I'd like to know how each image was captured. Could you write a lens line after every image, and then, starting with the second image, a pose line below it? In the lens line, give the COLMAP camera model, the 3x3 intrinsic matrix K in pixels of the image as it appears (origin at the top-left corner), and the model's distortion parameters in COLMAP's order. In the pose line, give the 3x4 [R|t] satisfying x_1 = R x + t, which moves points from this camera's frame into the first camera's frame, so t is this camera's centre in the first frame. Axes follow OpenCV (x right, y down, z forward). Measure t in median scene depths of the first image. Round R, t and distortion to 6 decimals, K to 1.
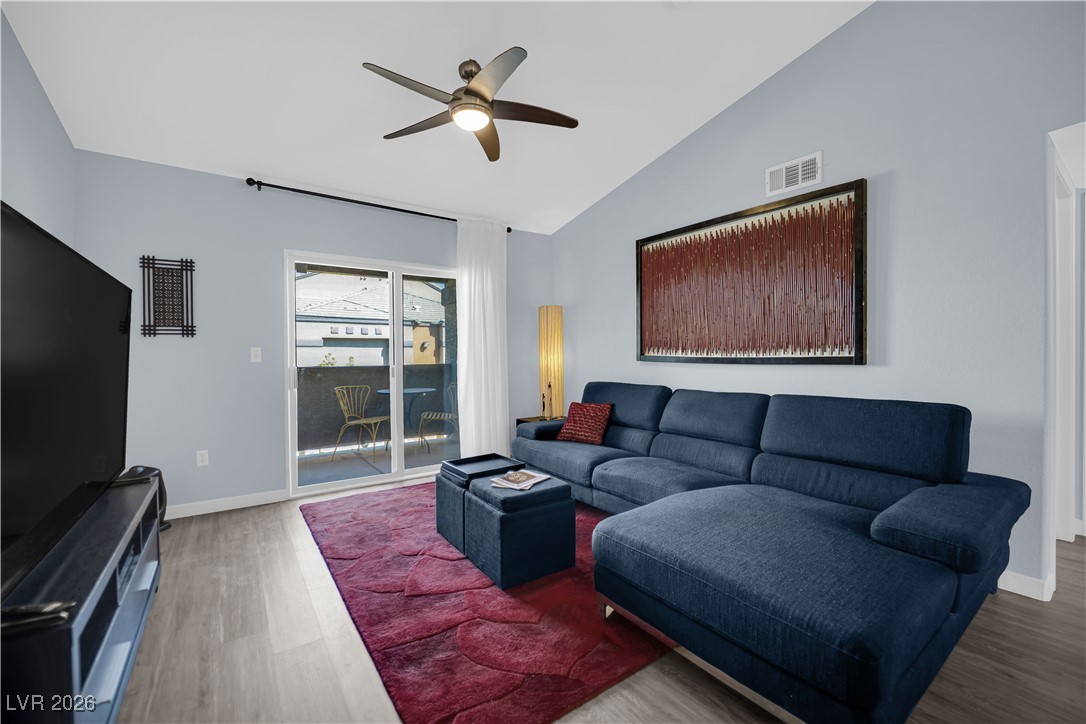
lens RADIAL K [[441.4, 0, 544.5], [0, 441.4, 363.3], [0, 0, 1]] dist [-0.021253, 0.000081]
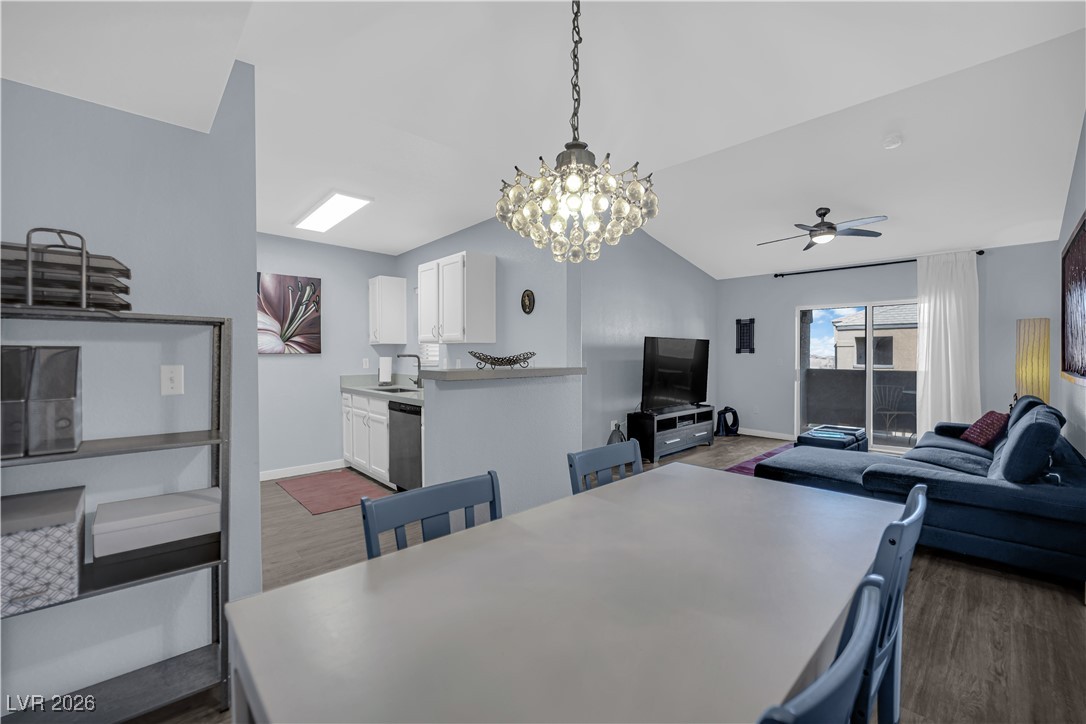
lens RADIAL K [[441.4, 0, 544.7], [0, 441.4, 360.6], [0, 0, 1]] dist [-0.021253, 0.000081]
pose [[0.127036, 0.020323, -0.991690, 0.718822], [-0.021798, 0.999606, 0.017693, -0.023861], [0.991659, 0.019369, 0.127429, -0.182135]]
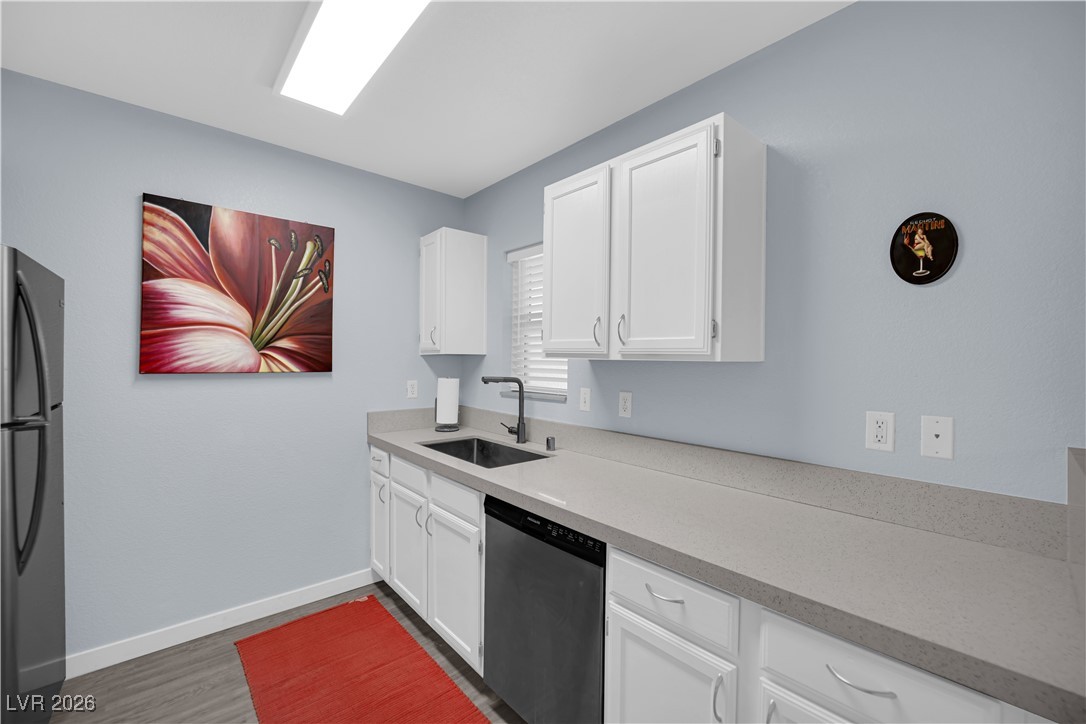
lens RADIAL K [[441.4, 0, 546.2], [0, 441.4, 360.6], [0, 0, 1]] dist [-0.021253, 0.000081]
pose [[0.100732, 0.011062, -0.994852, 0.267089], [-0.035160, 0.999353, 0.007552, -0.036017], [0.994292, 0.034219, 0.101055, -0.339297]]
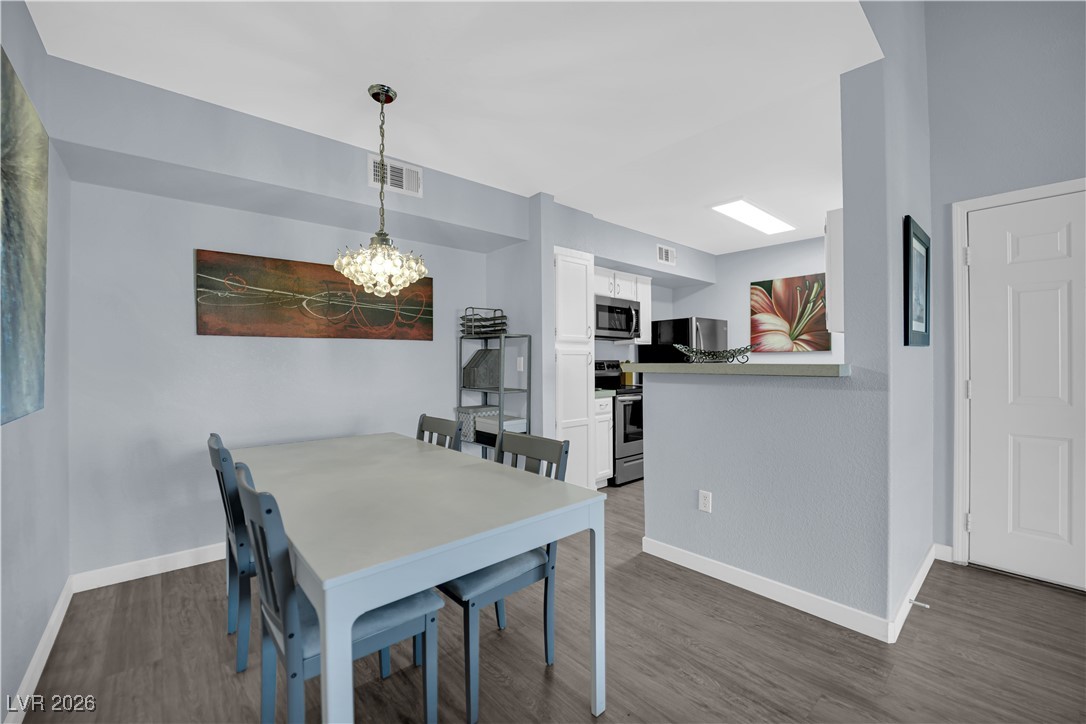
lens RADIAL K [[441.4, 0, 546.7], [0, 441.4, 359.2], [0, 0, 1]] dist [-0.021253, 0.000081]
pose [[-0.994795, 0.012599, -0.101112, 0.409565], [0.010606, 0.999739, 0.020221, -0.019320], [0.101340, 0.019044, -0.994670, 0.259190]]
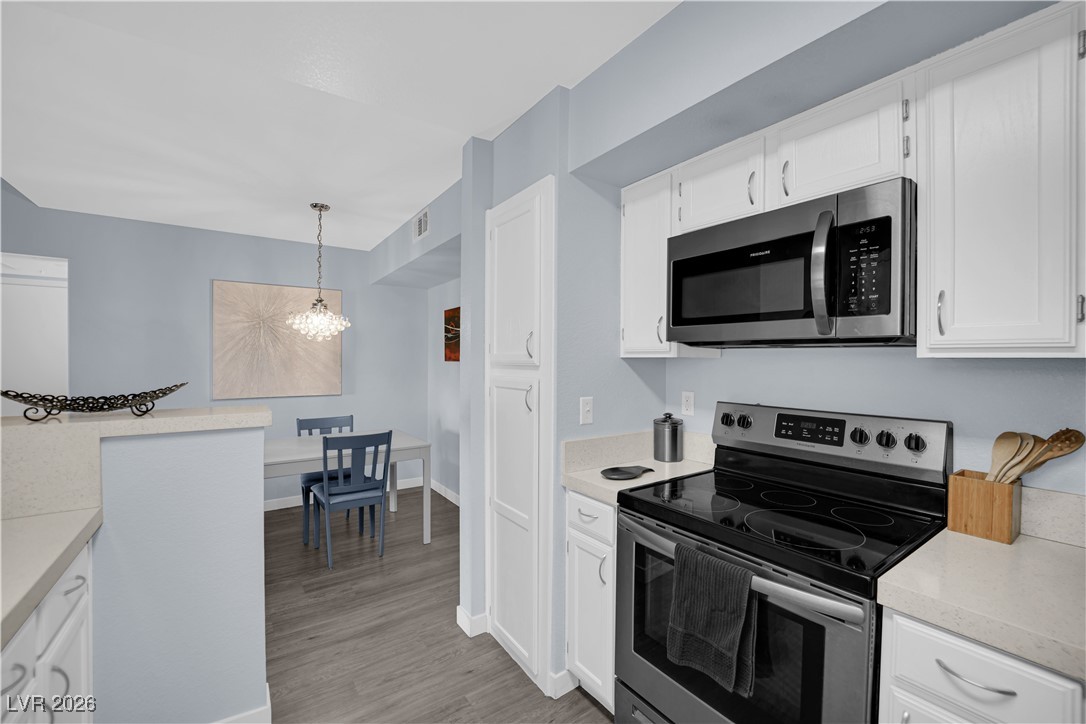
lens RADIAL K [[441.4, 0, 546.1], [0, 441.4, 359.4], [0, 0, 1]] dist [-0.021253, 0.000081]
pose [[0.004684, 0.011028, 0.999928, -0.070989], [0.018326, 0.999770, -0.011112, -0.031708], [-0.999821, 0.018377, 0.004481, -0.444399]]
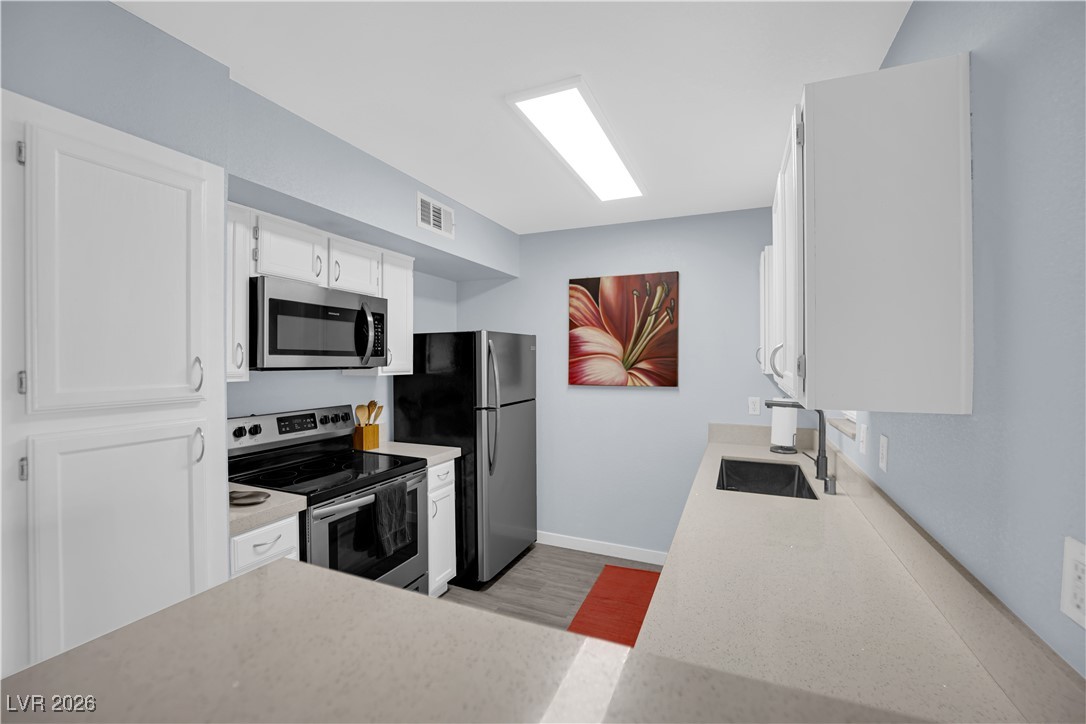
lens RADIAL K [[441.4, 0, 546.6], [0, 441.4, 360.3], [0, 0, 1]] dist [-0.021253, 0.000081]
pose [[-0.861460, 0.011025, -0.507705, 0.224240], [-0.004597, 0.999554, 0.029506, -0.063588], [0.507804, 0.027752, -0.861025, -0.110302]]
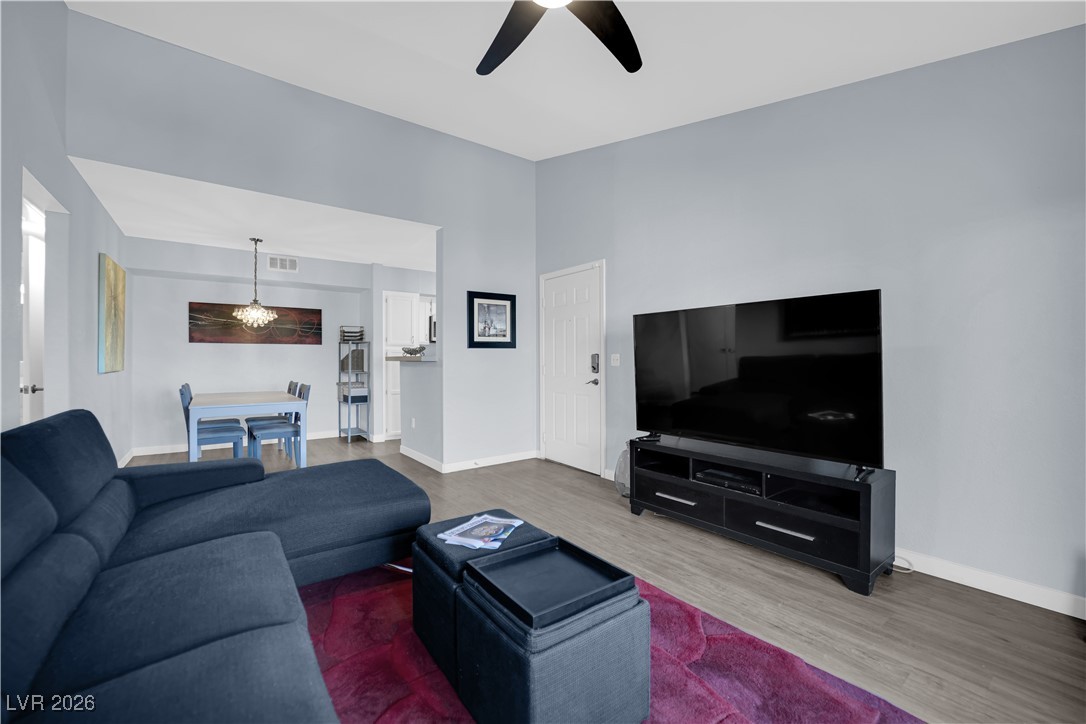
lens RADIAL K [[441.4, 0, 543.9], [0, 441.4, 360.6], [0, 0, 1]] dist [-0.021253, 0.000081]
pose [[-0.999781, 0.009046, -0.018880, -0.061534], [0.008633, 0.999724, 0.021861, -0.013319], [0.019073, 0.021693, -0.999583, 0.771876]]
